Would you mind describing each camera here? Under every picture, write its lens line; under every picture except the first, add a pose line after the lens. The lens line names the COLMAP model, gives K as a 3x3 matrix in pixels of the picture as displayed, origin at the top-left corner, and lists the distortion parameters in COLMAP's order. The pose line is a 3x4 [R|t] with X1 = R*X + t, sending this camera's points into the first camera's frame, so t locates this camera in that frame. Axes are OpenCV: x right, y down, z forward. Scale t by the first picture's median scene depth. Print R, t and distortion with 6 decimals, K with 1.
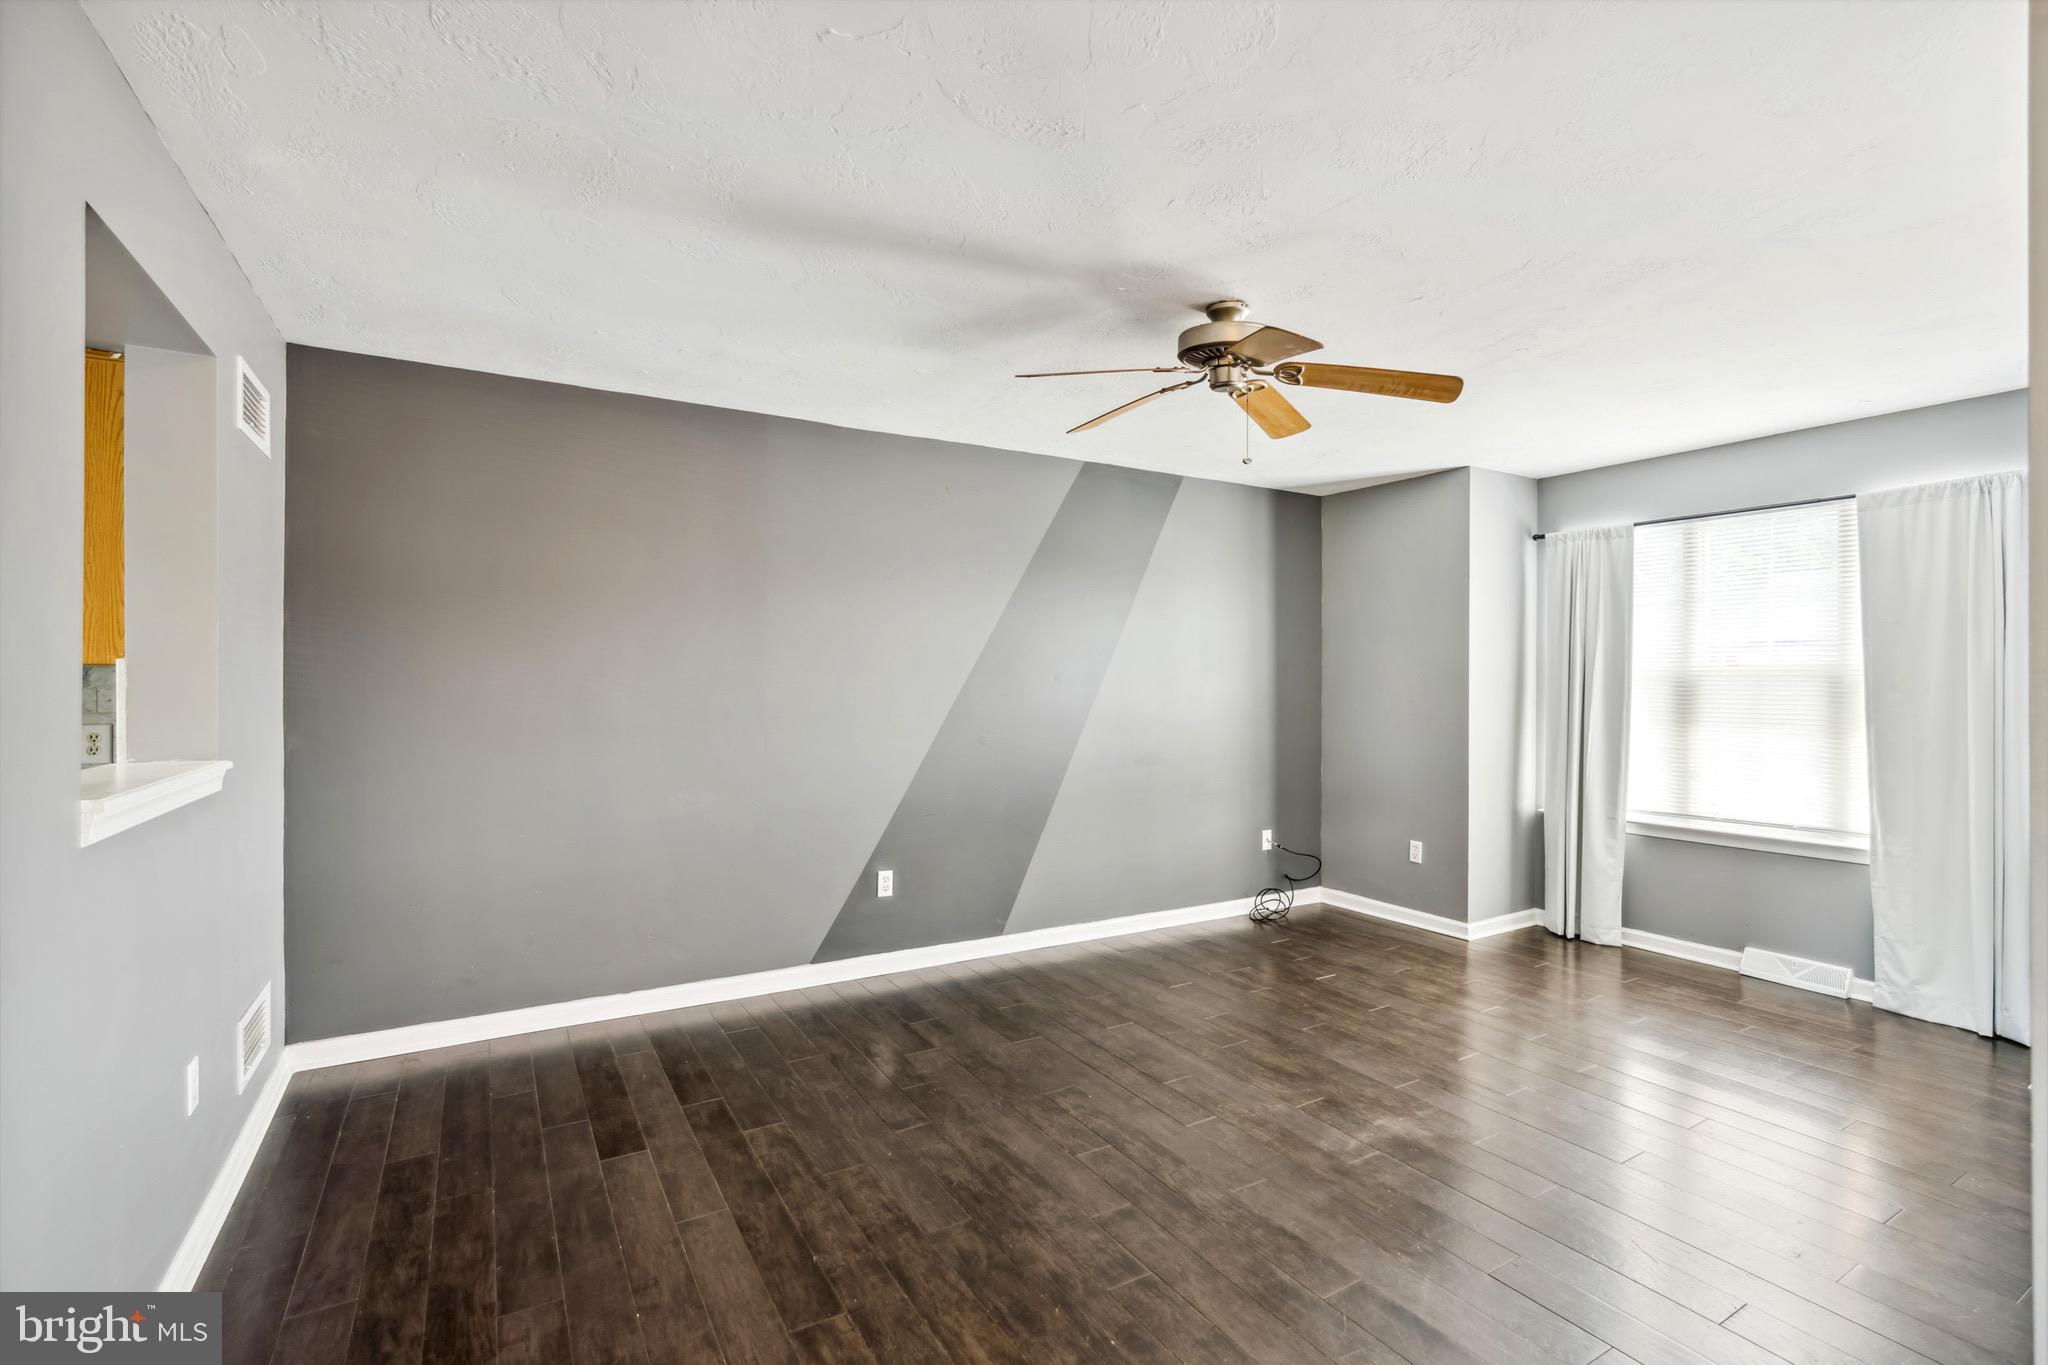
lens RADIAL K [[944.4, 0, 1019.8], [0, 944.4, 673.9], [0, 0, 1]] dist [-0.001790, -0.000143]
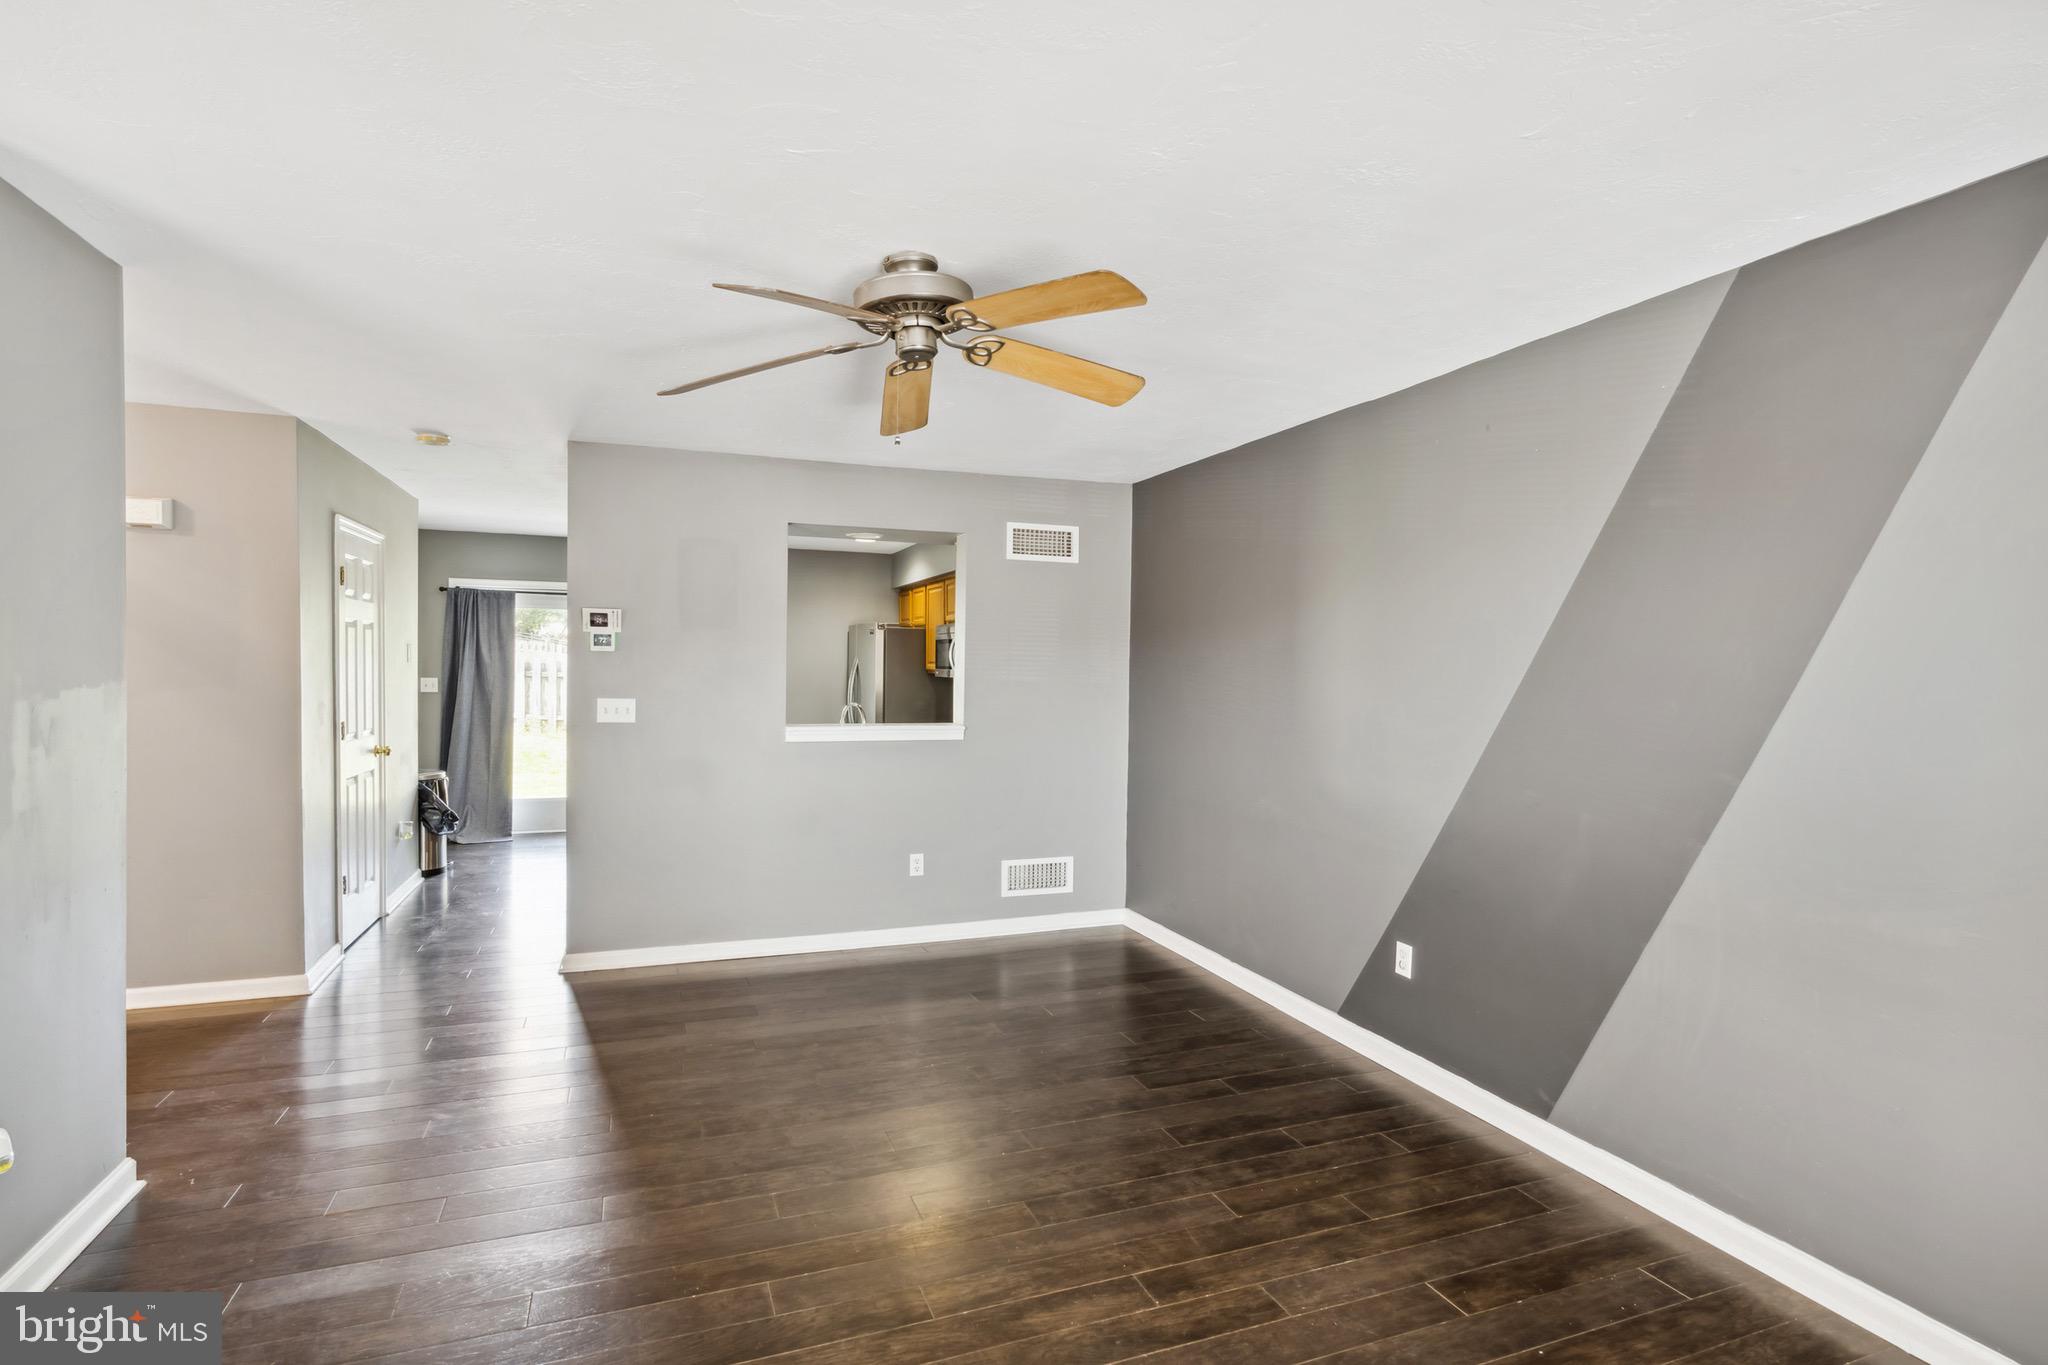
lens RADIAL K [[944.4, 0, 1019.8], [0, 944.4, 673.9], [0, 0, 1]] dist [-0.001790, -0.000143]
pose [[-0.147841, -0.002905, -0.989007, 0.776648], [-0.003816, 0.999990, -0.002367, -0.014653], [0.989004, 0.003425, -0.147850, 0.907284]]
